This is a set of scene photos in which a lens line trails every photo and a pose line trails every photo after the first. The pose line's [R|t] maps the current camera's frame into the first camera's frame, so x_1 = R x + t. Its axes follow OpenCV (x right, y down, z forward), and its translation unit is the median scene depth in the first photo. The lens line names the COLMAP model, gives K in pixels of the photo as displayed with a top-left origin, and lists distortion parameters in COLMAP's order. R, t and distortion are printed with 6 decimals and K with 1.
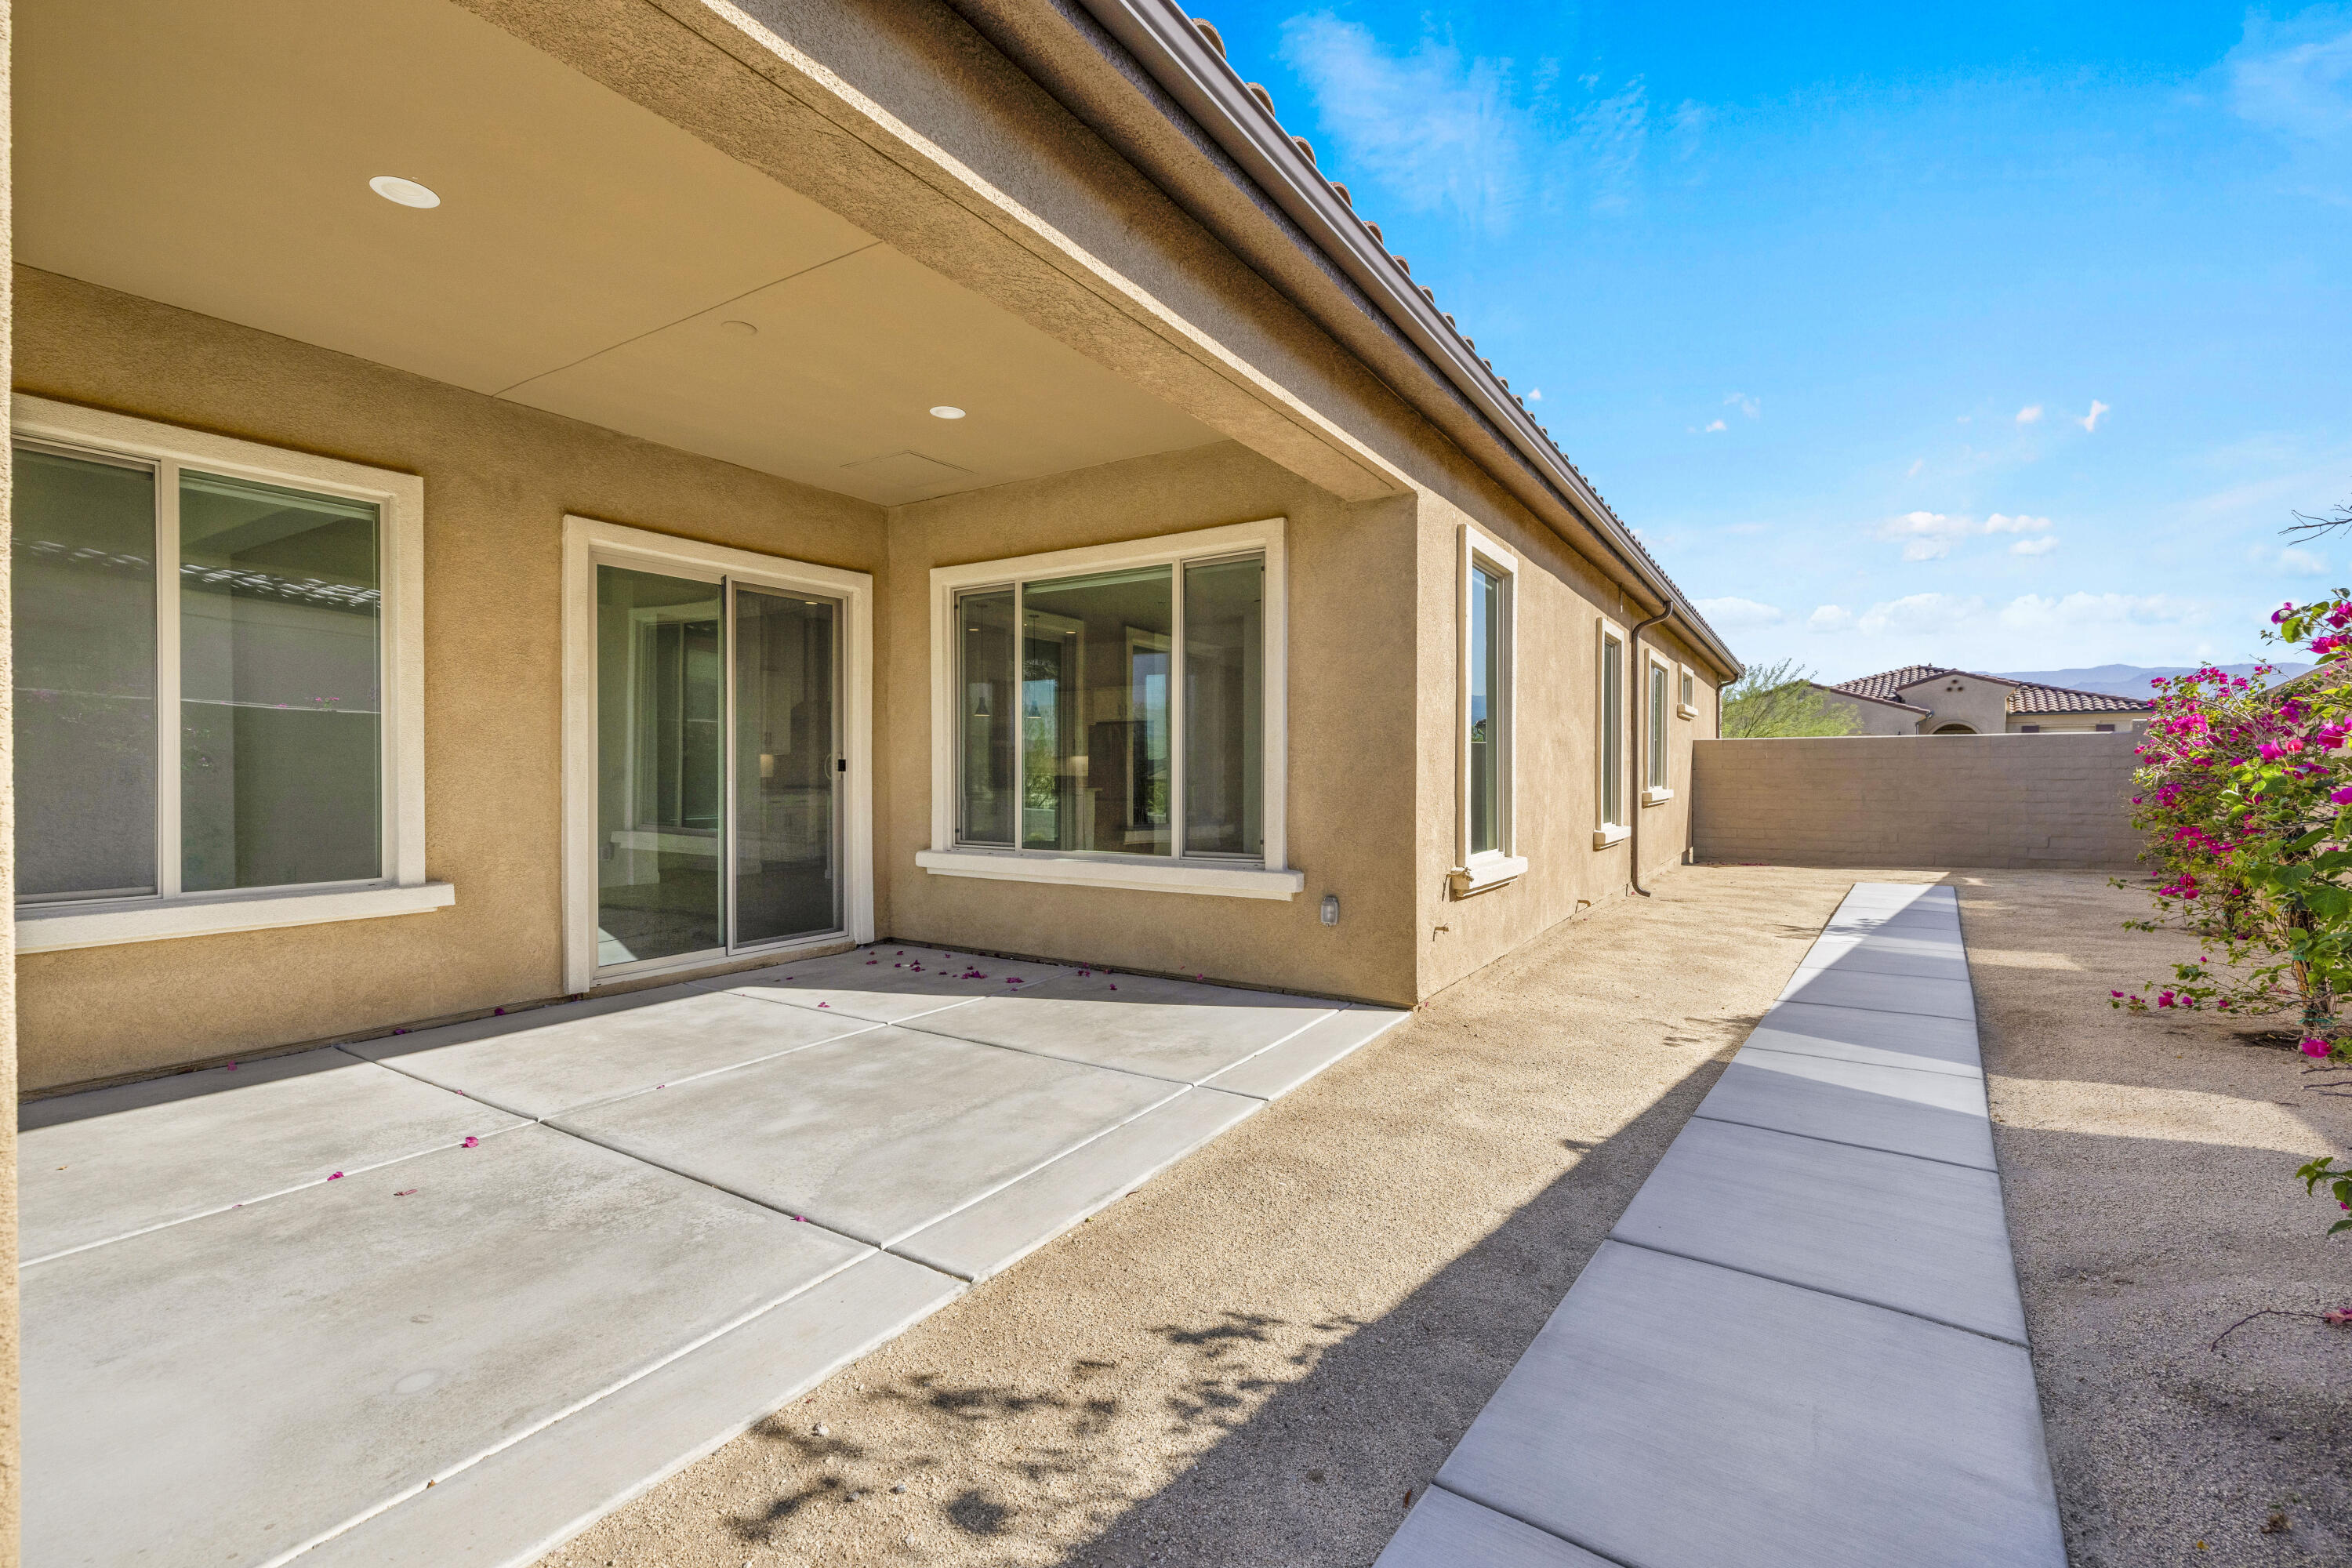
lens RADIAL K [[1045.2, 0, 1155.5], [0, 1045.2, 780.3], [0, 0, 1]] dist [0.005361, 0.000370]
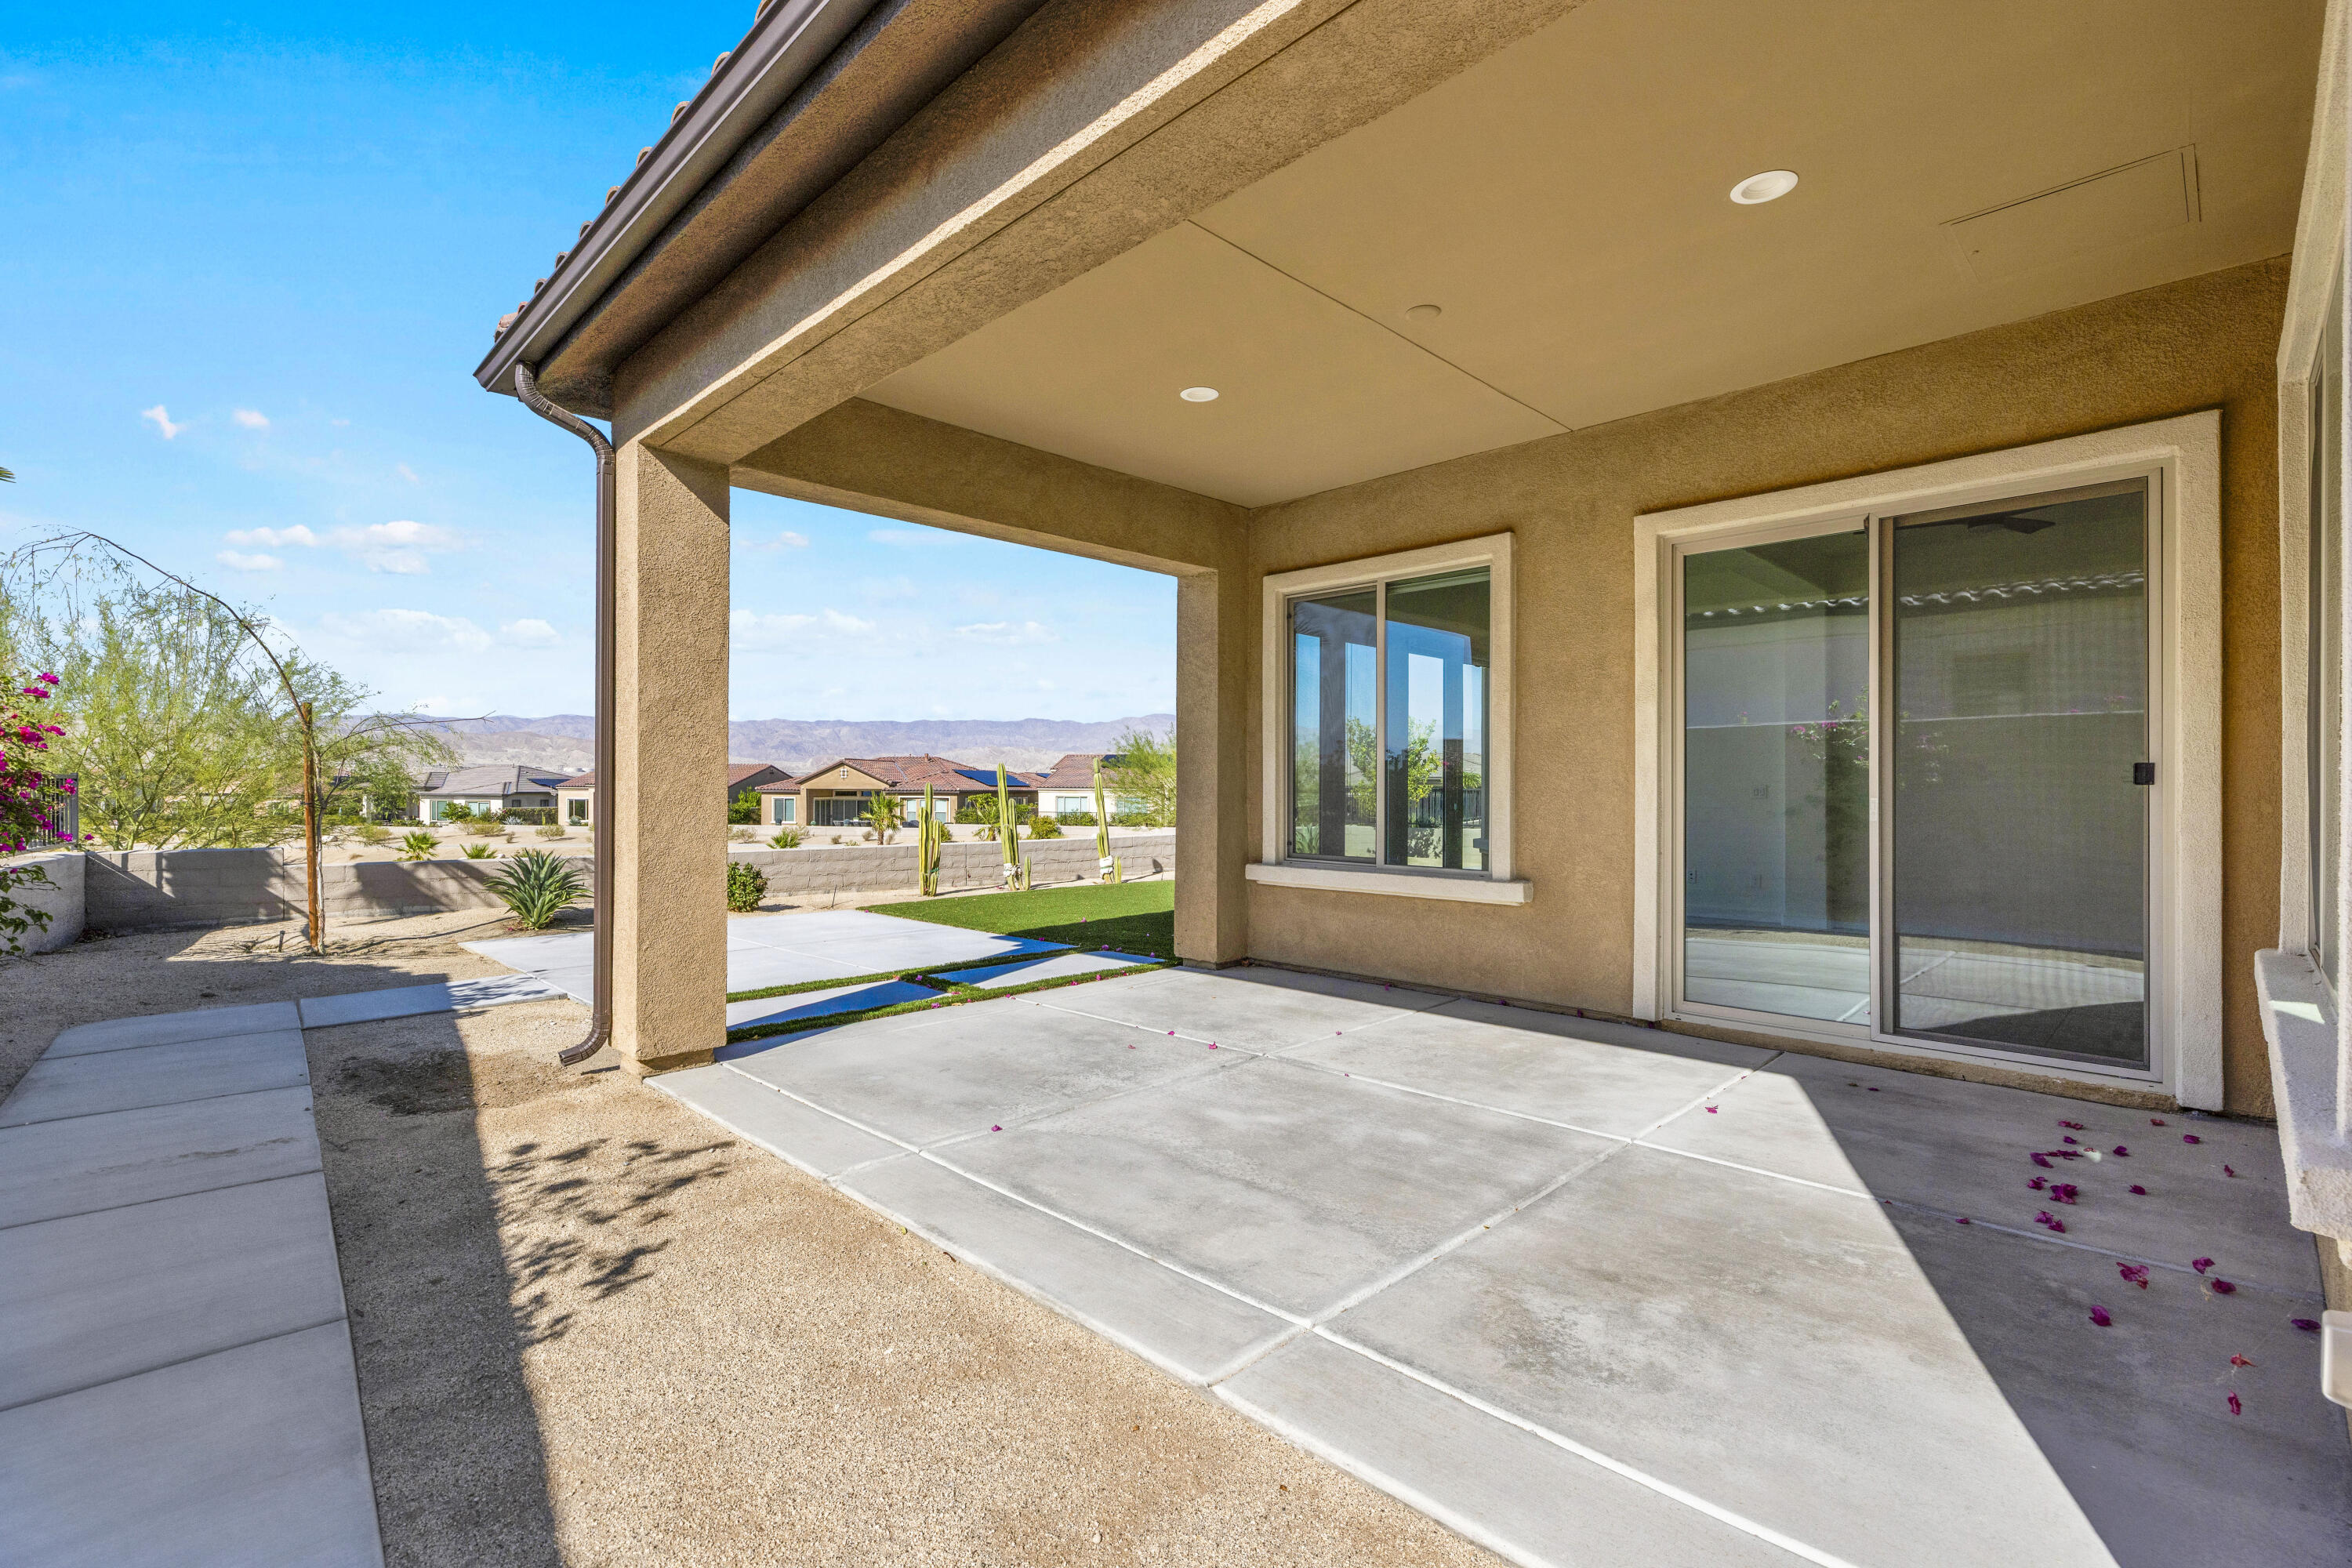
lens RADIAL K [[1029.1, 0, 1176.0], [0, 1029.1, 784.0], [0, 0, 1]] dist [0.016567, 0.000158]
pose [[-0.202998, -0.010563, -0.979122, 0.639729], [-0.018438, 0.999806, -0.006963, 0.008020], [0.979006, 0.016640, -0.203153, 1.118525]]
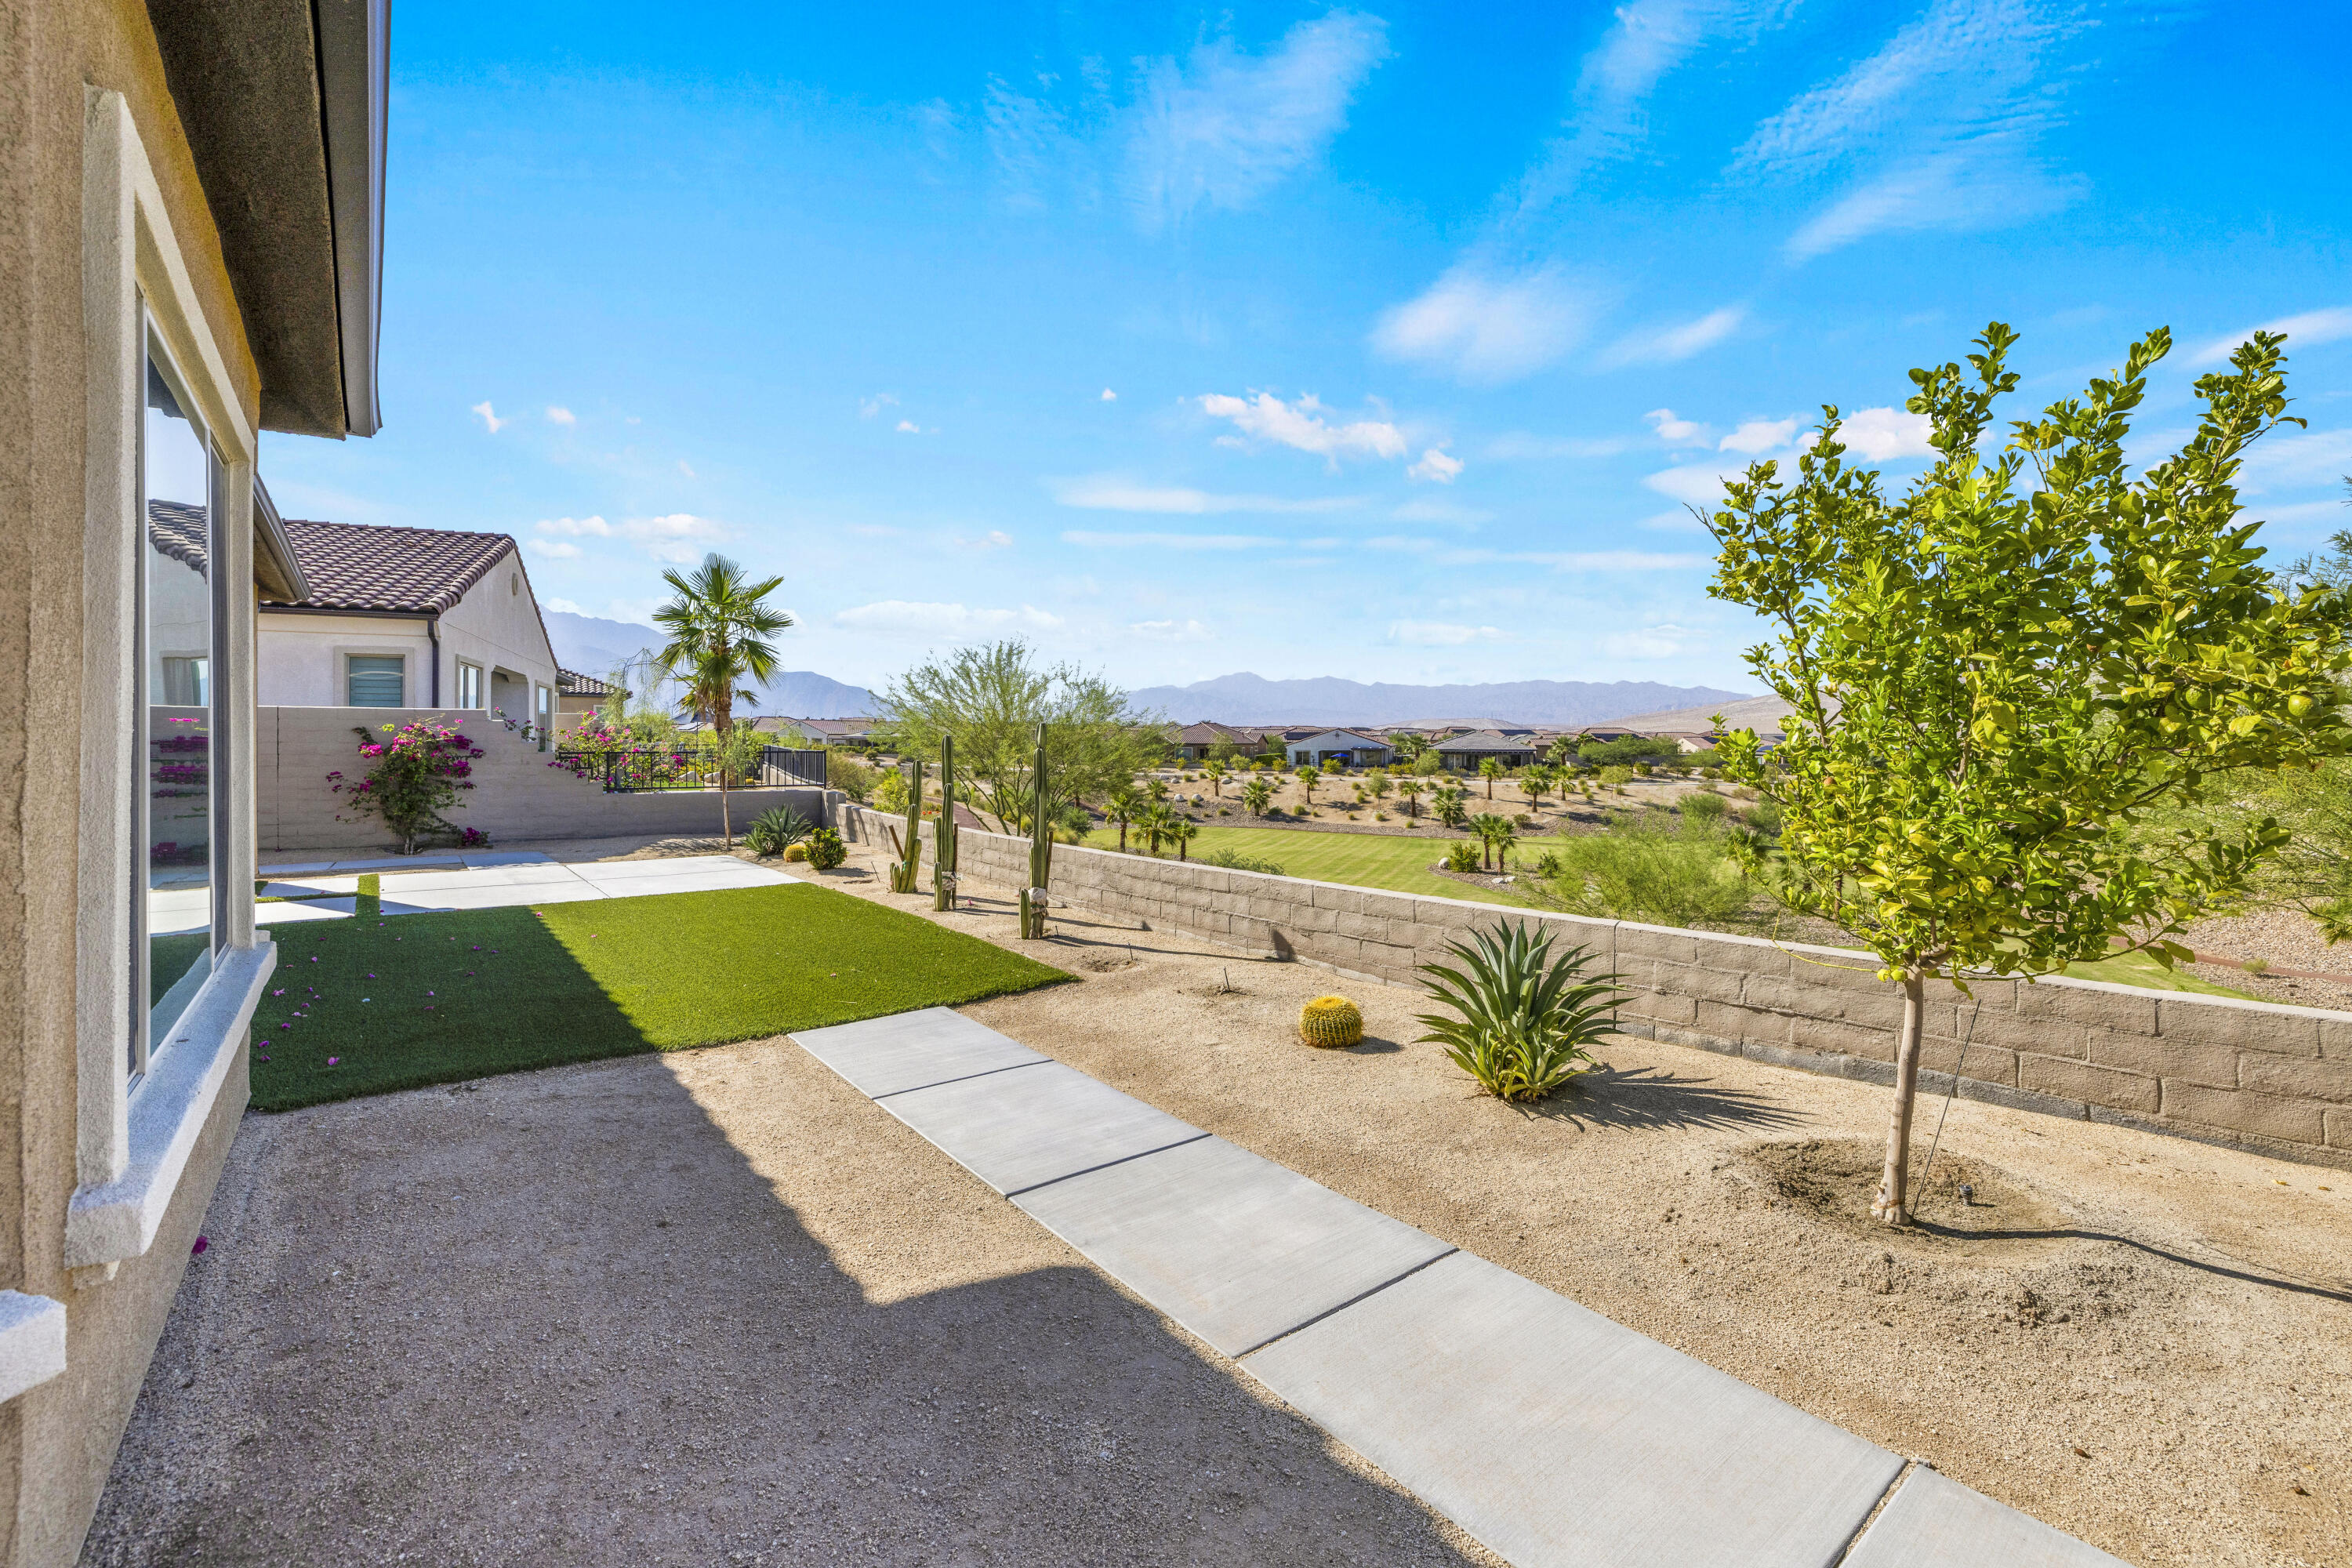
lens RADIAL K [[1022.7, 0, 1157.3], [0, 1022.7, 733.0], [0, 0, 1]] dist [-0.002699, 0.000368]
pose [[-0.945373, -0.003851, 0.325967, -3.758774], [-0.001578, 0.999973, 0.007237, -0.099801], [-0.325986, 0.006327, -0.945353, 2.071569]]
